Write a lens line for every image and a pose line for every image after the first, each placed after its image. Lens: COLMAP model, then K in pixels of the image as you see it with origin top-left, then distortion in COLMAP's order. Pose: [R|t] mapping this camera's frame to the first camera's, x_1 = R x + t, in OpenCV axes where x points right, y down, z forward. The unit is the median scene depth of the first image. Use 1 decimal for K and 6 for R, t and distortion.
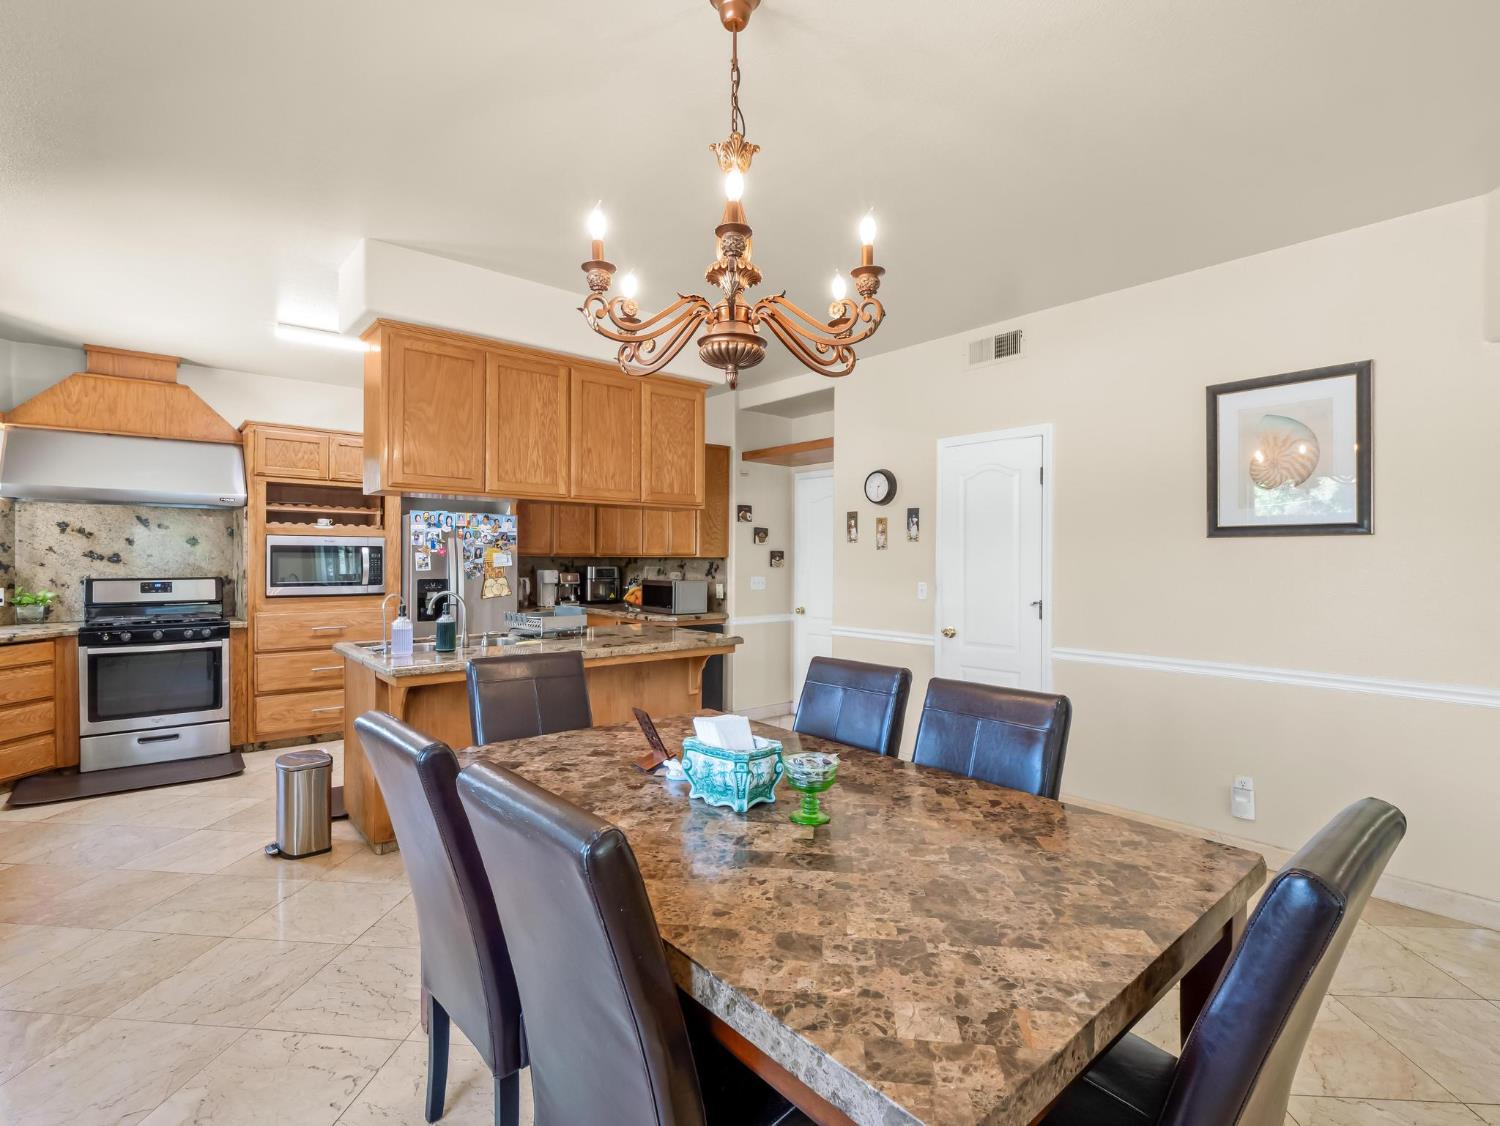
lens RADIAL K [[725.8, 0, 750.0], [0, 725.8, 563.0], [0, 0, 1]] dist [-0.002573, -0.013101]
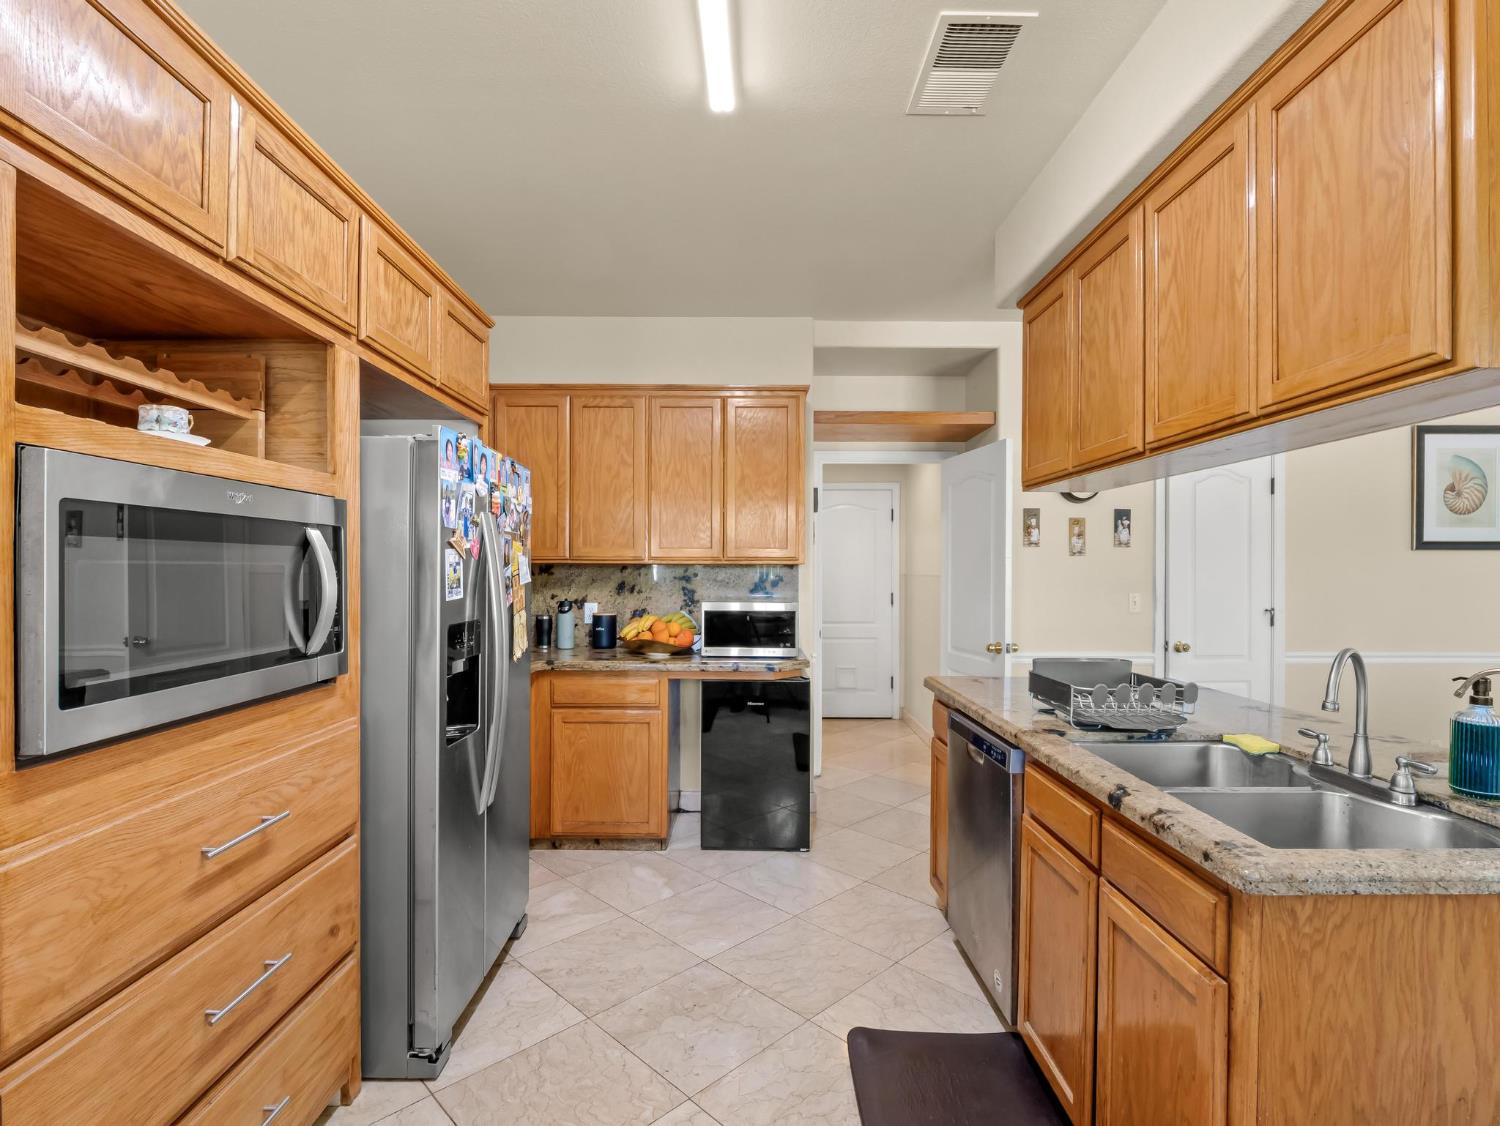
lens RADIAL K [[725.8, 0, 750.0], [0, 725.8, 563.0], [0, 0, 1]] dist [-0.002573, -0.013101]
pose [[0.651476, 0.003671, 0.758661, -0.676959], [0.002766, 0.999970, -0.007215, -0.005036], [-0.758664, 0.006799, 0.651446, 0.713022]]
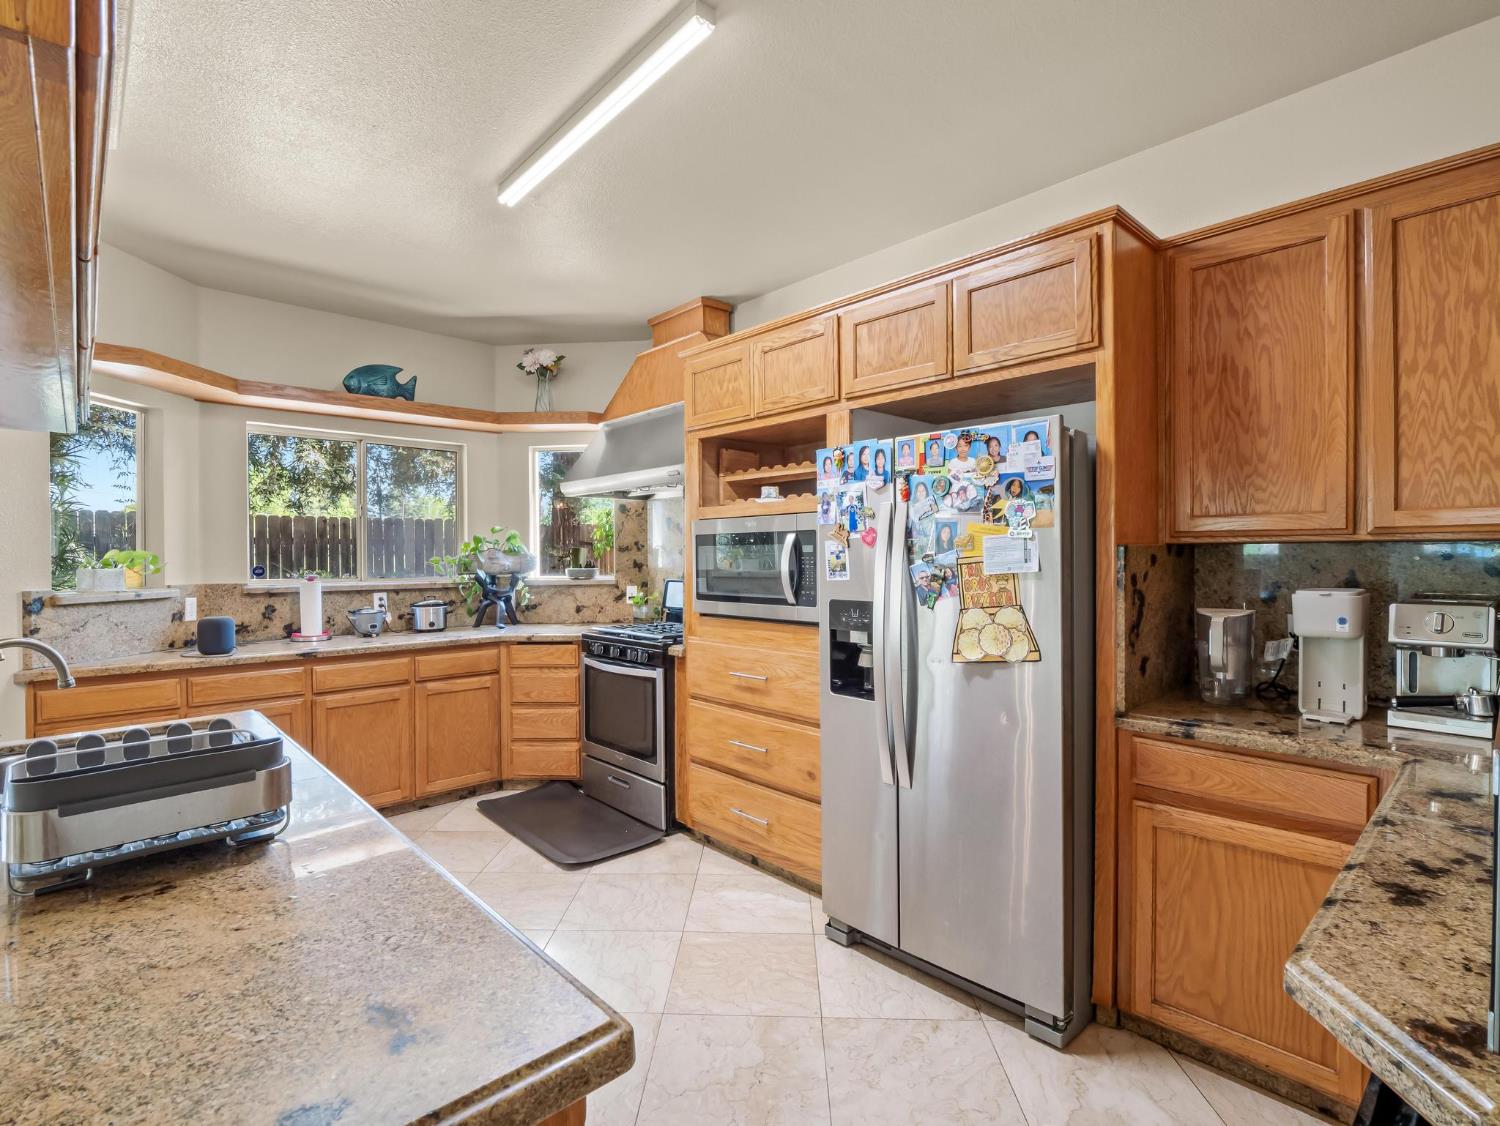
lens RADIAL K [[725.8, 0, 750.0], [0, 725.8, 563.0], [0, 0, 1]] dist [-0.002573, -0.013101]
pose [[0.029522, 0.005752, -0.999548, -0.006944], [0.002503, 0.999980, 0.005829, -0.003408], [0.999561, -0.002674, 0.029507, 1.009838]]
